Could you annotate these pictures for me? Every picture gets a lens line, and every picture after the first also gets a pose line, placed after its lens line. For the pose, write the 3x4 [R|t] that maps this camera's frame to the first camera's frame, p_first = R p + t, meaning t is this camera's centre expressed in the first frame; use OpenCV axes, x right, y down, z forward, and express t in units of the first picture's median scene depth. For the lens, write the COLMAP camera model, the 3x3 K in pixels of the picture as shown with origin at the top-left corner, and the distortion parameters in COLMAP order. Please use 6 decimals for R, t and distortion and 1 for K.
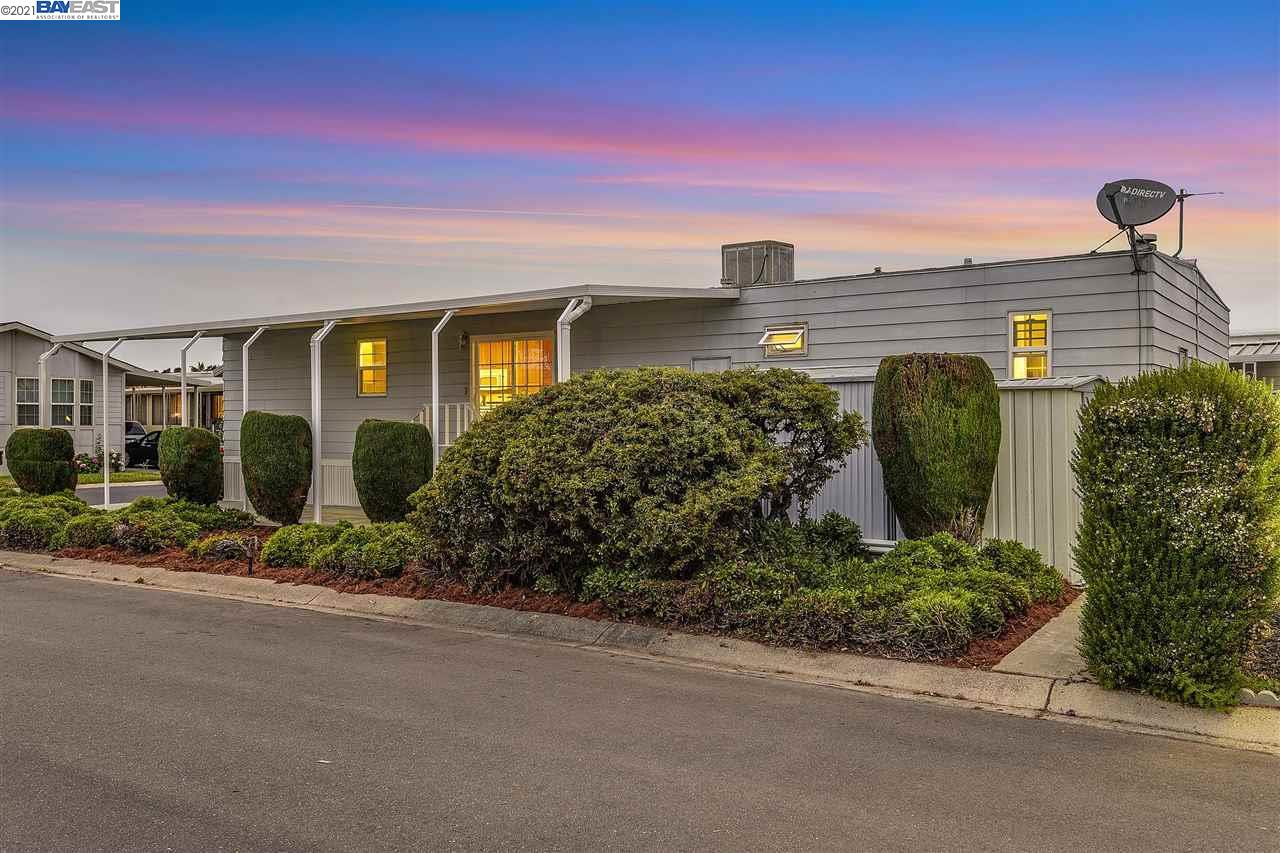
lens RADIAL K [[1083.3, 0, 639.7], [0, 1083.3, 422.3], [0, 0, 1]] dist [0.030232, -0.002956]
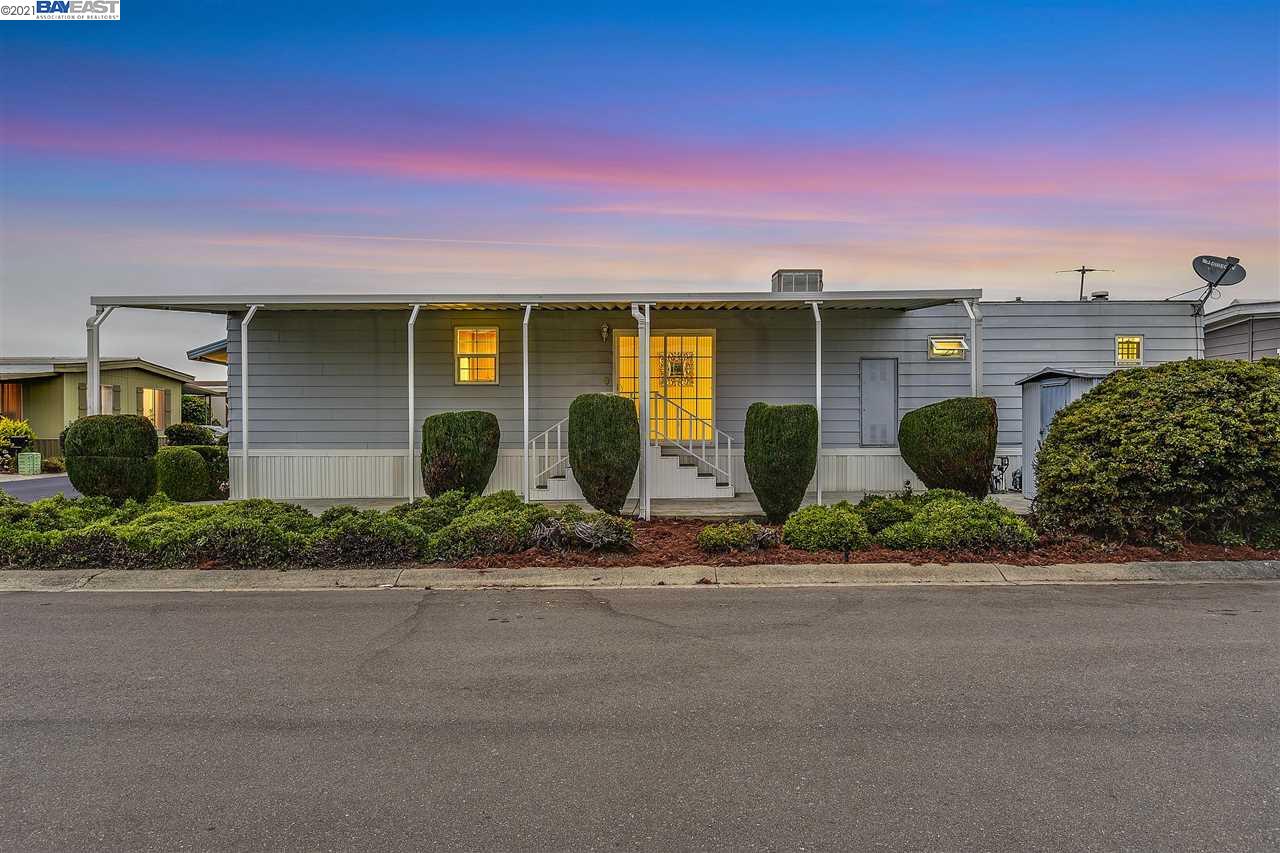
lens RADIAL K [[804.8, 0, 639.9], [0, 804.8, 431.3], [0, 0, 1]] dist [0.001655, -0.003588]
pose [[0.823782, -0.008510, 0.566843, -0.595227], [0.000944, 0.999907, 0.013639, 0.010310], [-0.566907, -0.010700, 0.823713, 0.337532]]
